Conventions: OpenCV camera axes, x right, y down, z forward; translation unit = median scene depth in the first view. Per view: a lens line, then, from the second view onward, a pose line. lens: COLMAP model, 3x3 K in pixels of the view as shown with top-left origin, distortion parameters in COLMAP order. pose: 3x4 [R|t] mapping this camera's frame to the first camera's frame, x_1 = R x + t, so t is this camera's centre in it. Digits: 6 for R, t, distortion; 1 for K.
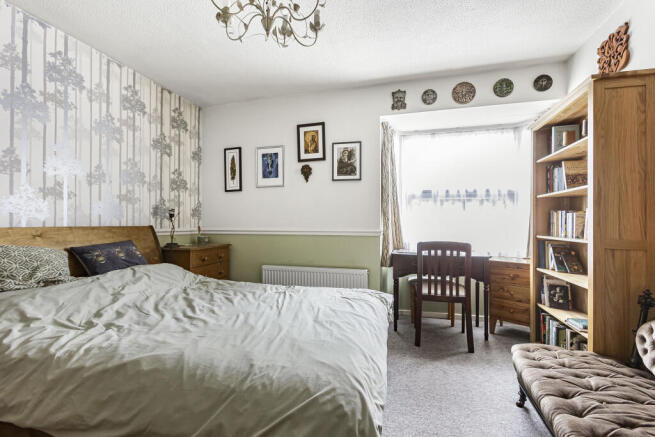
lens RADIAL K [[297.9, 0, 331.7], [0, 297.9, 217.4], [0, 0, 1]] dist [-0.007421, 0.003425]
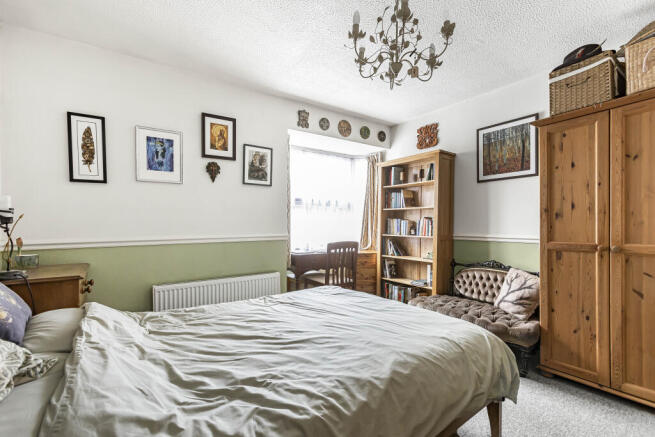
lens RADIAL K [[297.9, 0, 334.0], [0, 297.9, 223.4], [0, 0, 1]] dist [-0.007421, 0.003425]
pose [[0.615642, -0.007879, 0.787987, -0.573287], [-0.012873, 0.999716, 0.020054, -0.020048], [-0.787921, -0.022490, 0.615366, 0.190901]]
